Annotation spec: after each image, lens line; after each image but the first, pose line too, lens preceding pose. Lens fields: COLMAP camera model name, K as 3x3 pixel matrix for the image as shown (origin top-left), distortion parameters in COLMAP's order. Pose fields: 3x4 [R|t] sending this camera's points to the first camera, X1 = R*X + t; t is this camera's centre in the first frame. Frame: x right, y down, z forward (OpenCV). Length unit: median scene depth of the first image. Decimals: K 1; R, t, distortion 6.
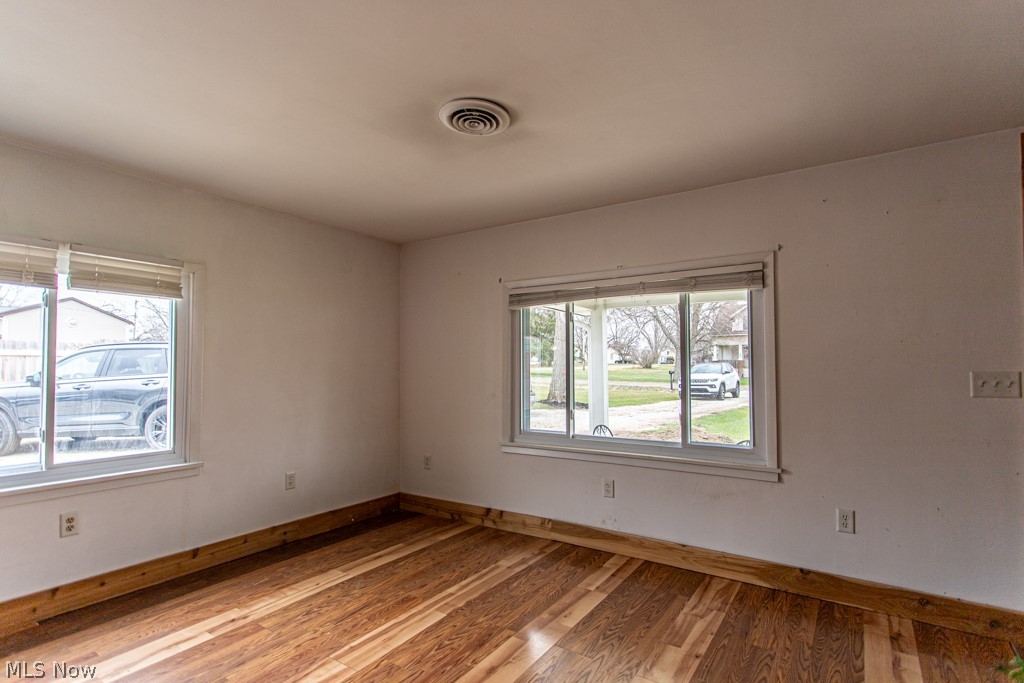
lens RADIAL K [[503.5, 0, 512.0], [0, 503.5, 341.5], [0, 0, 1]] dist [0.004679, 0.001655]
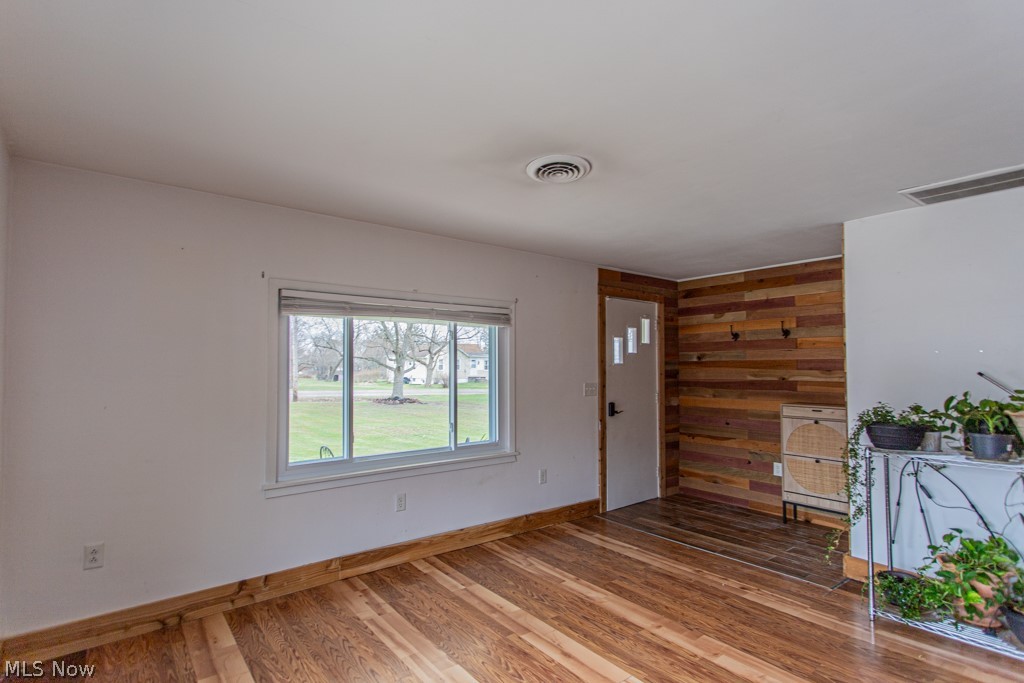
lens RADIAL K [[503.5, 0, 512.0], [0, 503.5, 341.5], [0, 0, 1]] dist [0.004679, 0.001655]
pose [[0.315292, 0.048661, 0.947746, -0.820854], [-0.050948, 0.998112, -0.034298, -0.016358], [-0.947626, -0.037471, 0.317176, 0.522410]]
